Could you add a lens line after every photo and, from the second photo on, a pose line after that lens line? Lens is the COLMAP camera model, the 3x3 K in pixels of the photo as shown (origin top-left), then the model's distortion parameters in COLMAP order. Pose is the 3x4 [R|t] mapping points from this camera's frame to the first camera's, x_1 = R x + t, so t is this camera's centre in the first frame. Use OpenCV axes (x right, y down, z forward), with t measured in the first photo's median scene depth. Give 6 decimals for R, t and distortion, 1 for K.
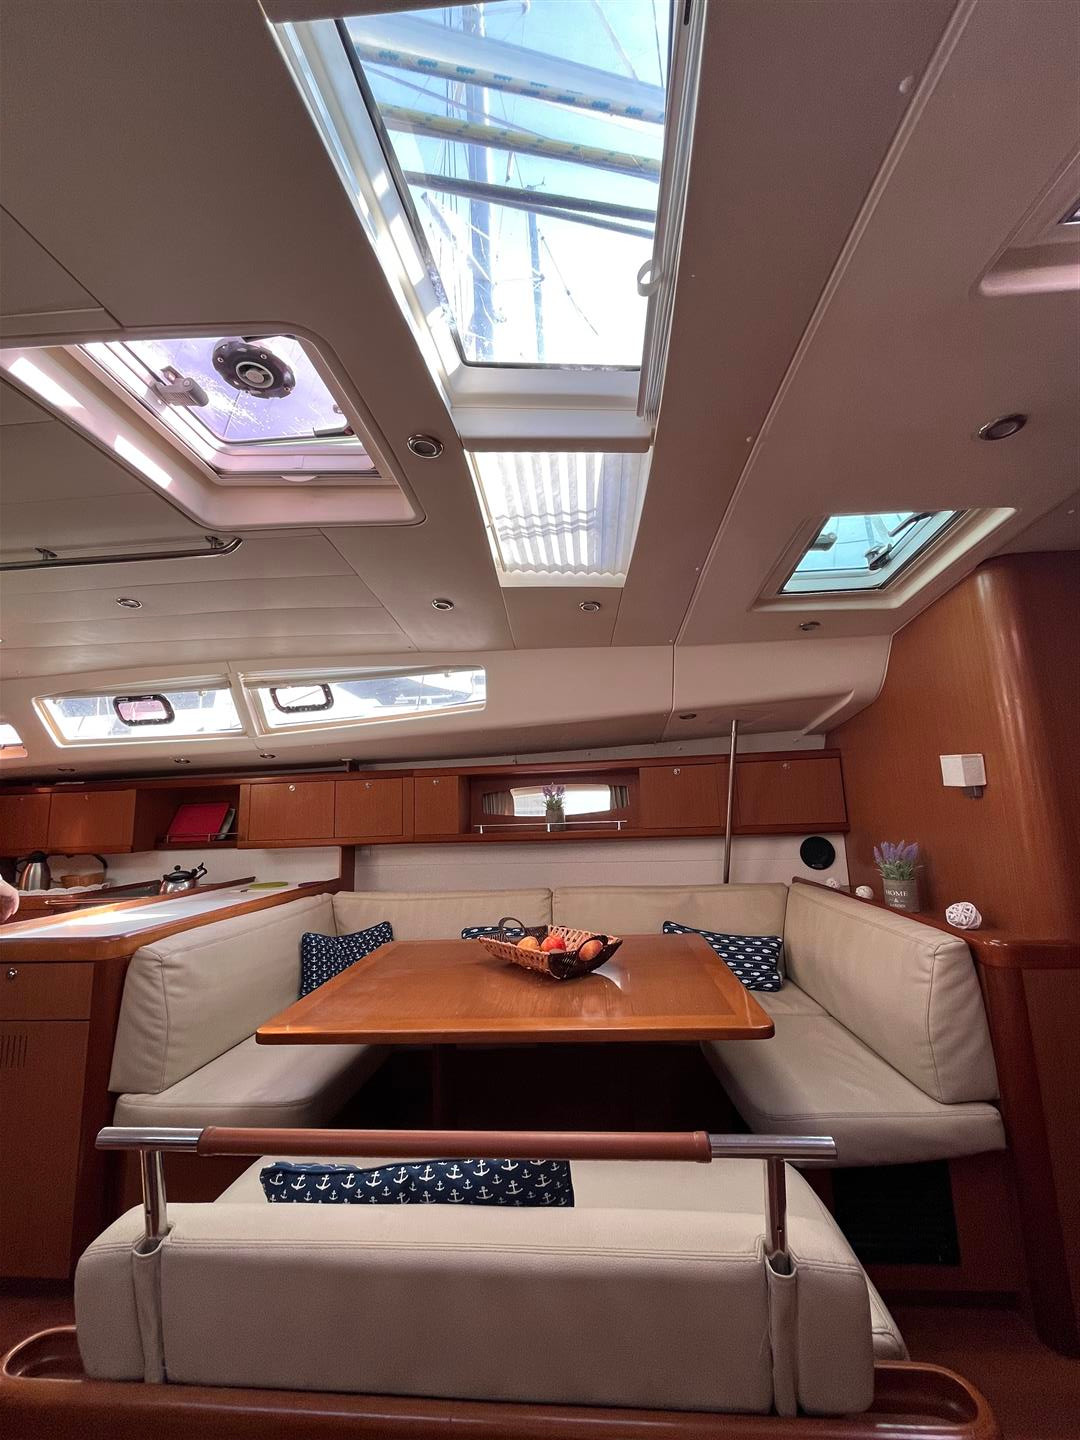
lens RADIAL K [[580.6, 0, 537.3], [0, 580.6, 719.3], [0, 0, 1]] dist [-0.003409, -0.000795]
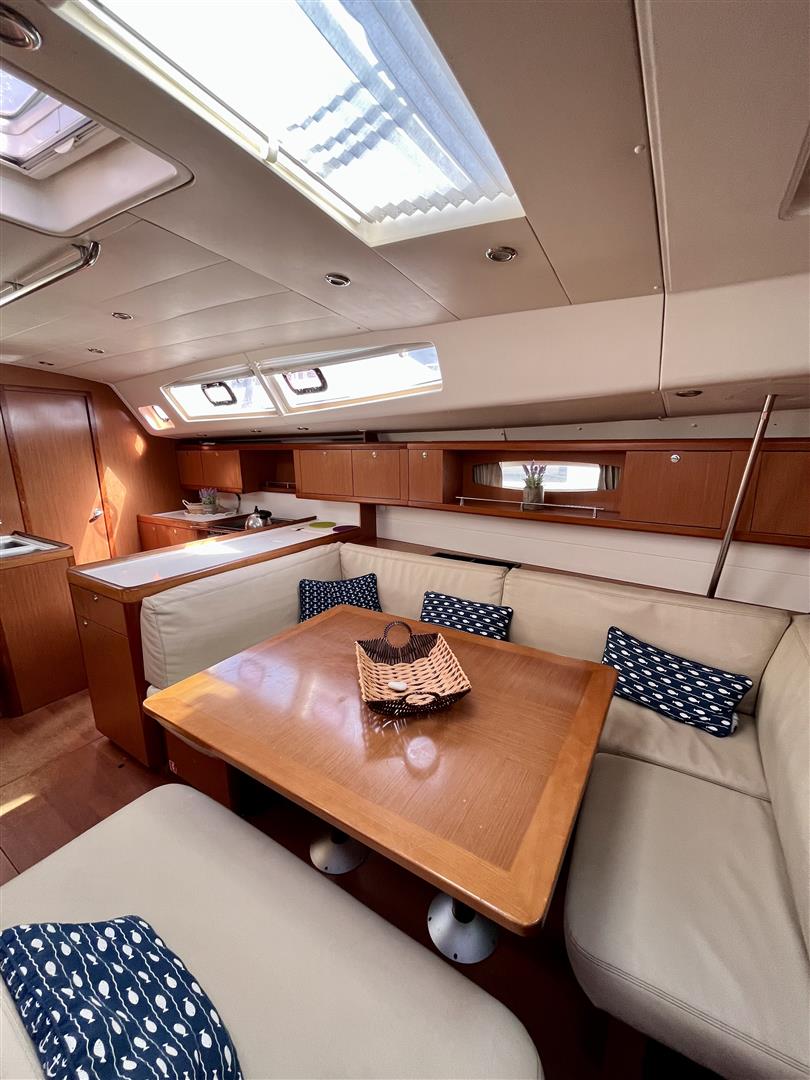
lens RADIAL K [[435.4, 0, 405.6], [0, 435.4, 538.1], [0, 0, 1]] dist [-0.003409, -0.000795]
pose [[0.888433, 0.121184, -0.442720, 0.191143], [0.055861, 0.928803, 0.366338, -0.053391], [0.455594, -0.350198, 0.818410, 0.281701]]
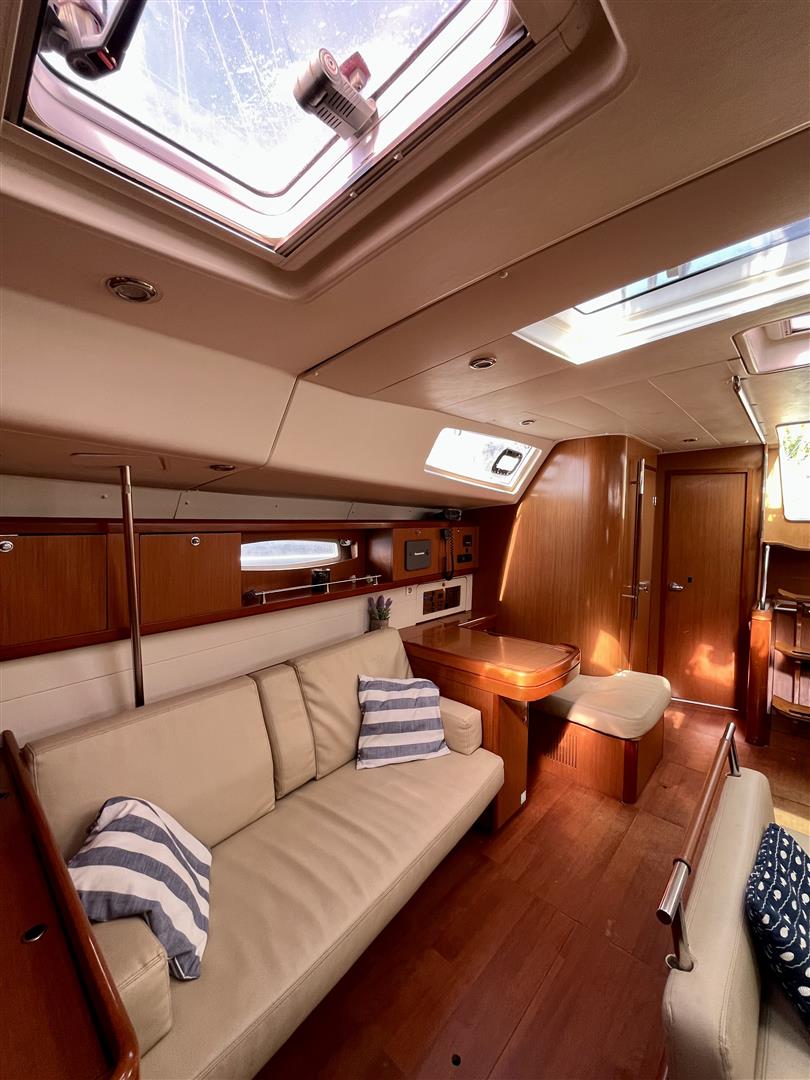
lens RADIAL K [[435.4, 0, 406.9], [0, 435.4, 540.0], [0, 0, 1]] dist [-0.003409, -0.000795]
pose [[-0.596988, 0.068255, -0.799342, 0.411368], [0.142639, 0.989529, -0.022035, -0.056093], [0.789468, -0.127172, -0.600473, 0.307305]]
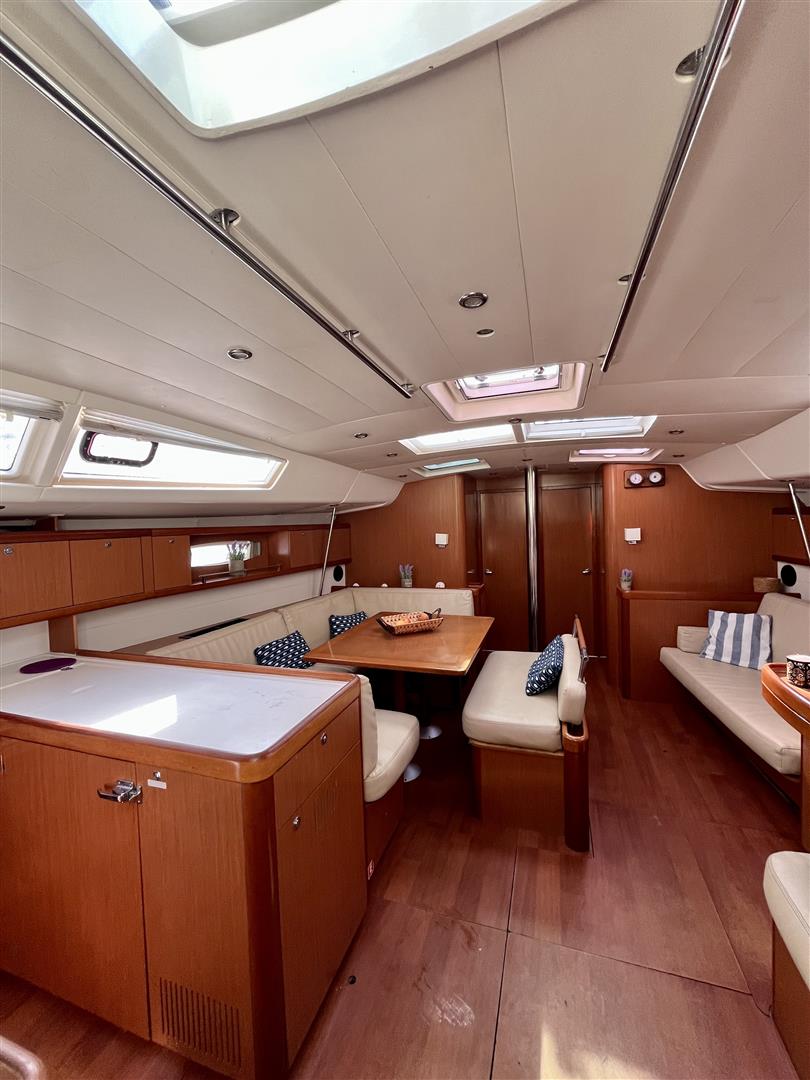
lens RADIAL K [[435.4, 0, 406.3], [0, 435.4, 542.3], [0, 0, 1]] dist [-0.003409, -0.000795]
pose [[0.228017, -0.016867, 0.973511, -0.960755], [-0.128346, 0.990604, 0.047225, 0.015975], [-0.965161, -0.135715, 0.223710, 0.423600]]
